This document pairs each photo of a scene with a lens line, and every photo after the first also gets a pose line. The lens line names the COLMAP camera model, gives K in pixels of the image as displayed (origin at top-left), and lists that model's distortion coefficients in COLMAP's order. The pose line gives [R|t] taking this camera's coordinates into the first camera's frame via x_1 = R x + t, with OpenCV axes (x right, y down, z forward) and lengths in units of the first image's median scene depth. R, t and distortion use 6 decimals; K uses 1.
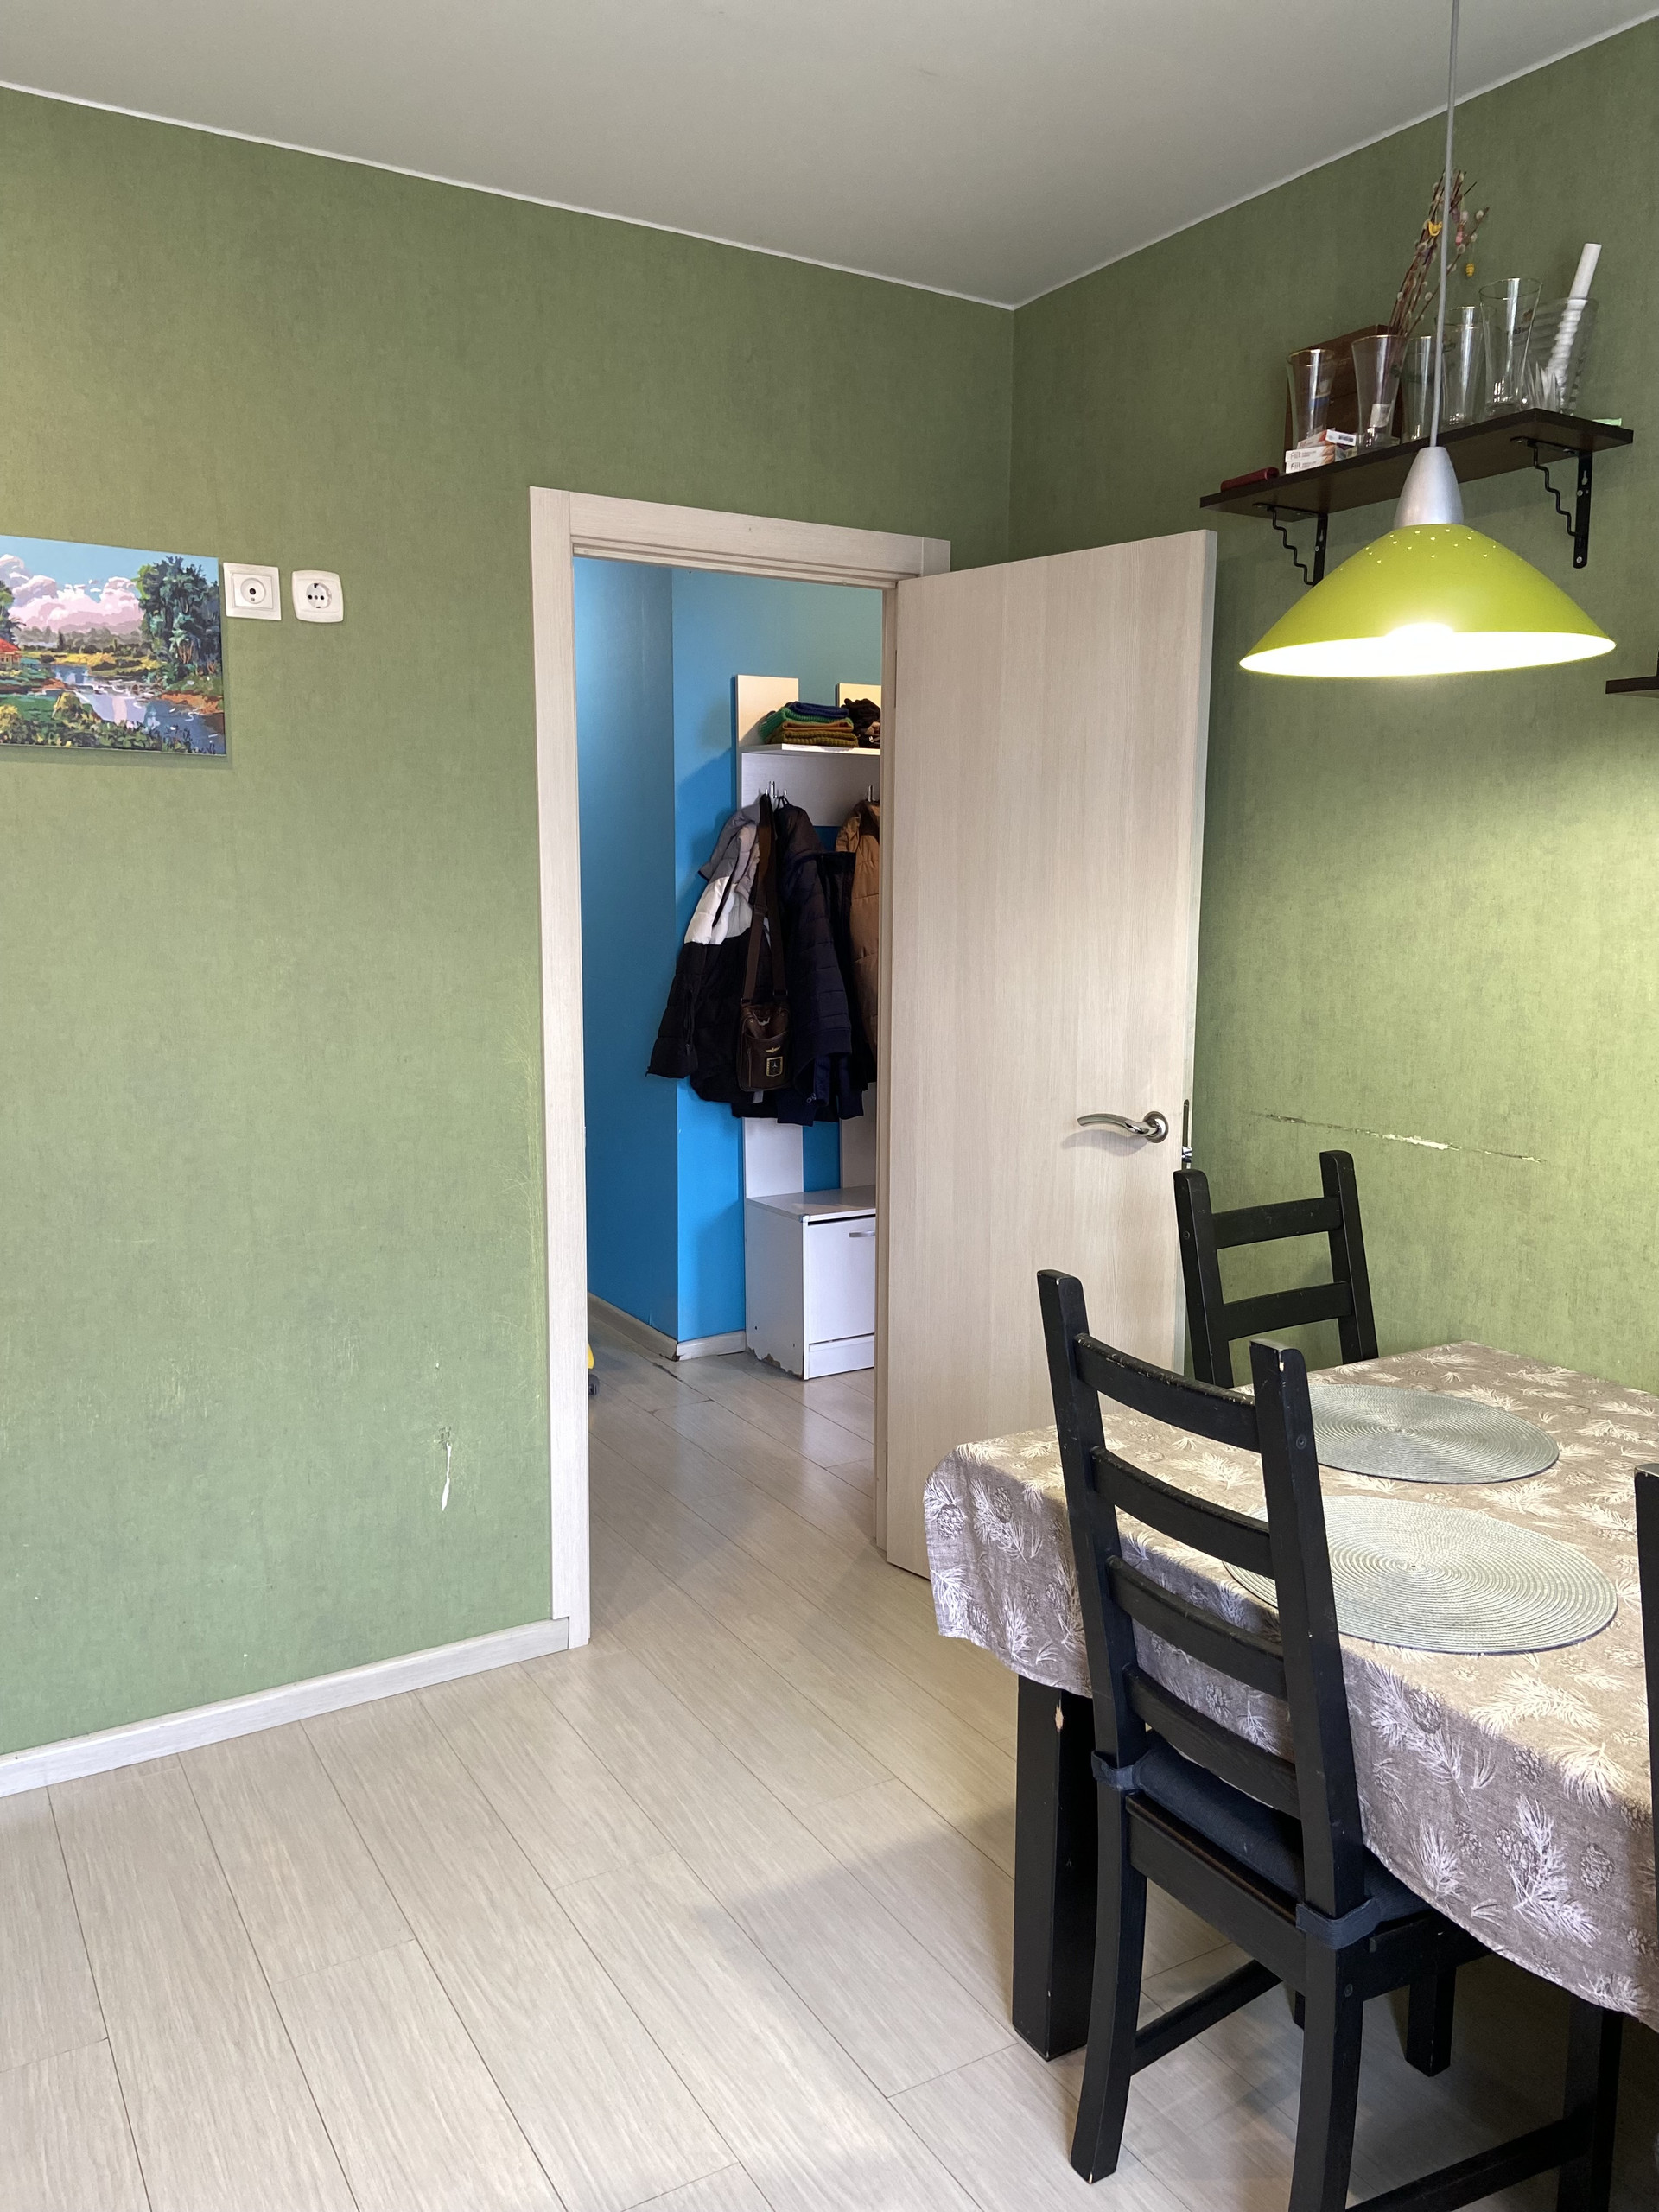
lens RADIAL K [[1684.9, 0, 869.8], [0, 1684.9, 1110.3], [0, 0, 1]] dist [0.114545, -0.136488]
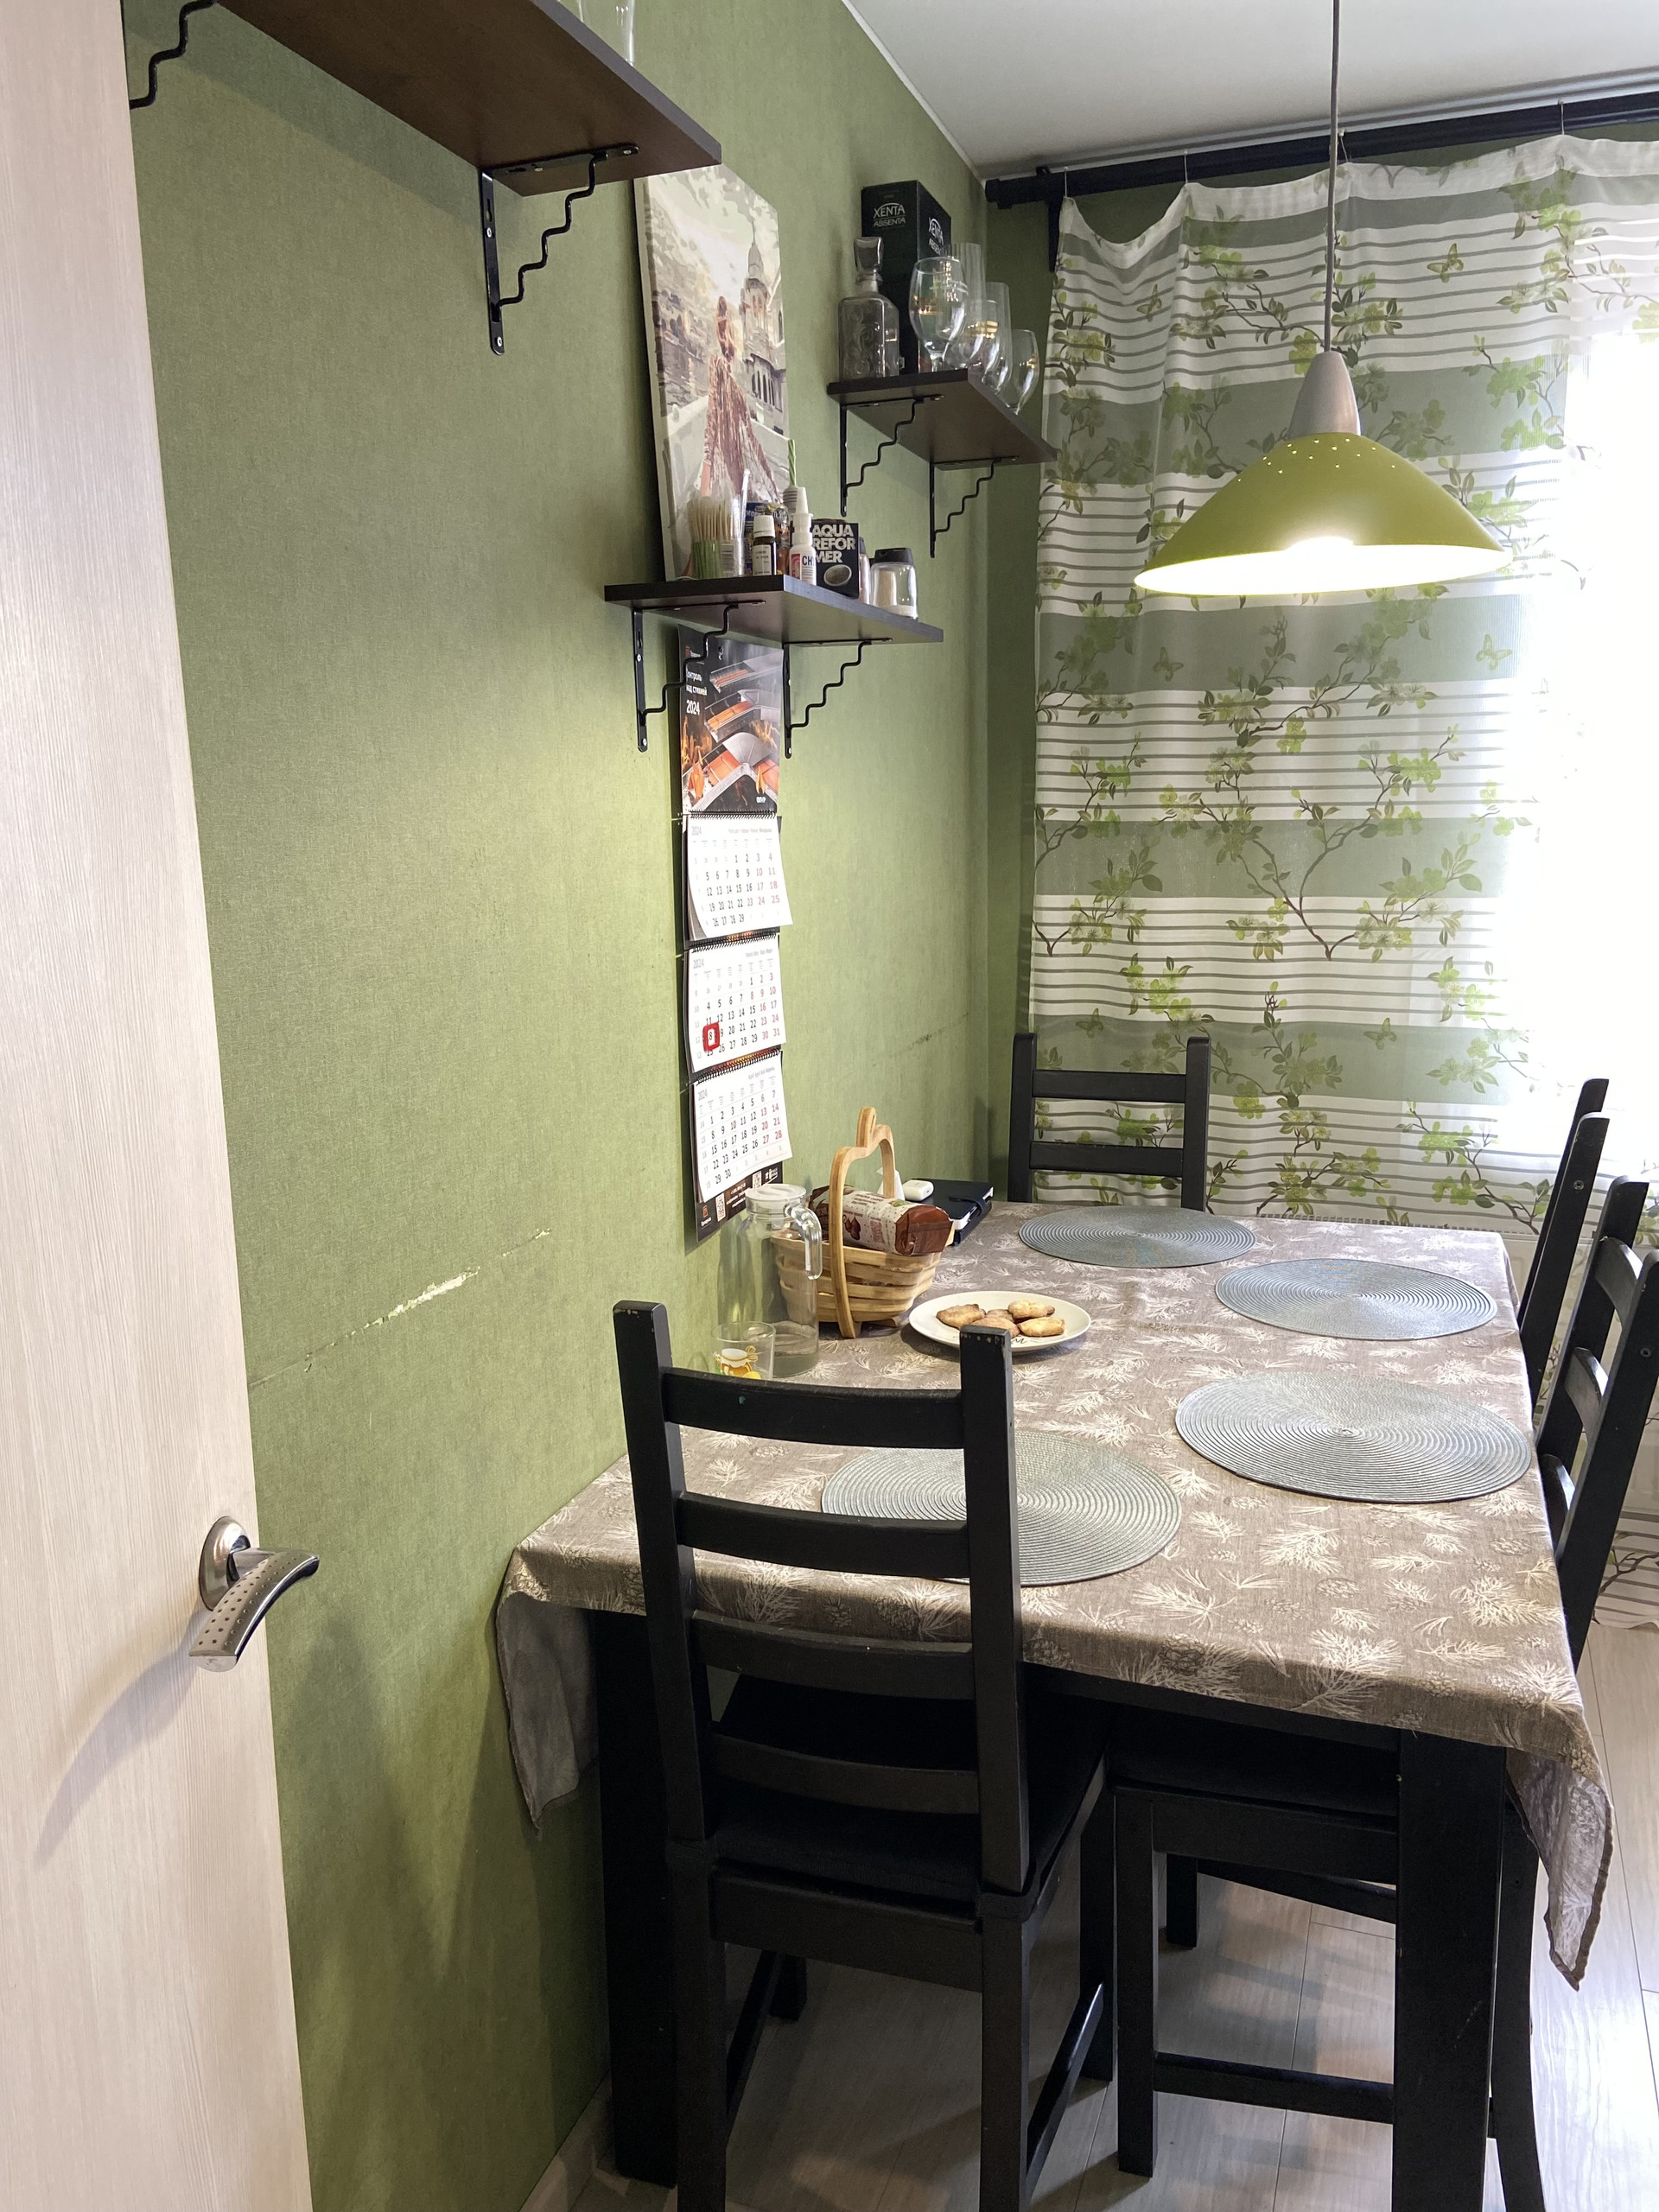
lens RADIAL K [[1671.8, 0, 832.2], [0, 1671.8, 1090.9], [0, 0, 1]] dist [0.137576, -0.185621]
pose [[-0.623835, -0.130697, 0.770550, -0.235204], [0.130003, 0.954831, 0.267204, -0.225346], [-0.770668, 0.266865, -0.578666, 1.509904]]
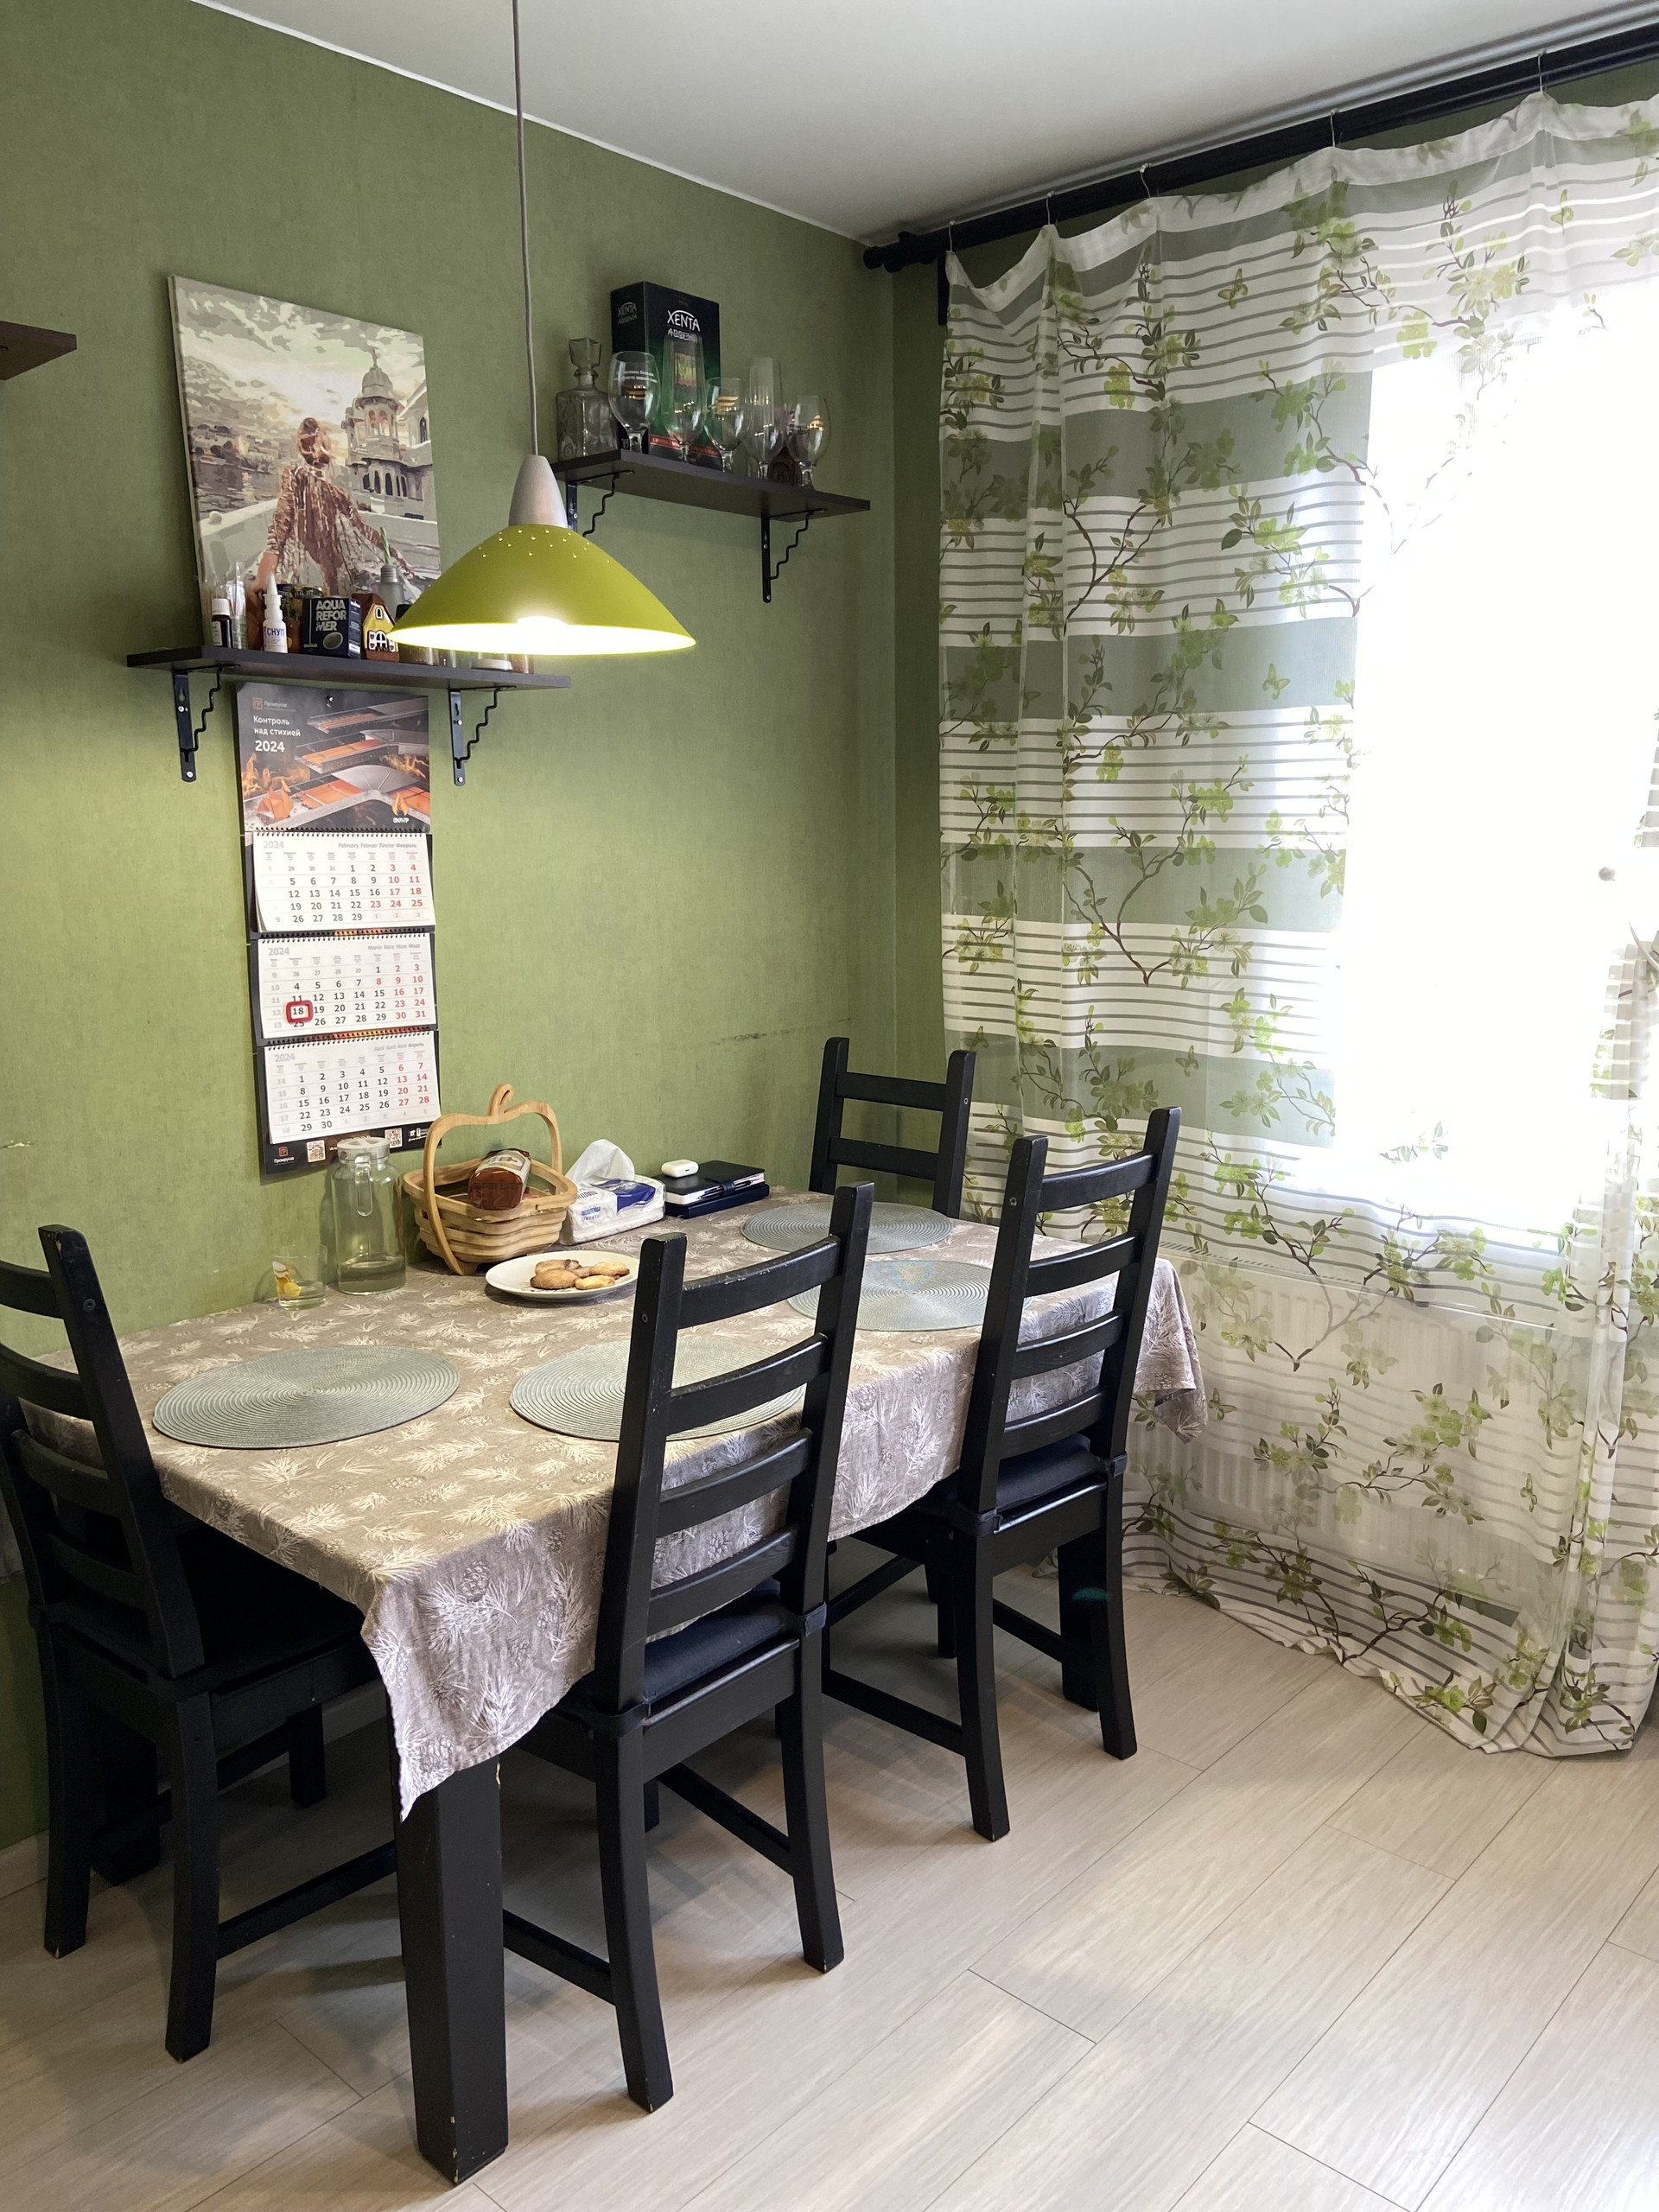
lens RADIAL K [[1679.9, 0, 837.8], [0, 1679.9, 1109.2], [0, 0, 1]] dist [0.130425, -0.174790]
pose [[-0.273886, -0.173156, 0.946046, -0.704495], [0.149227, 0.964095, 0.219662, -0.148151], [-0.950115, 0.201338, -0.238212, 0.936273]]
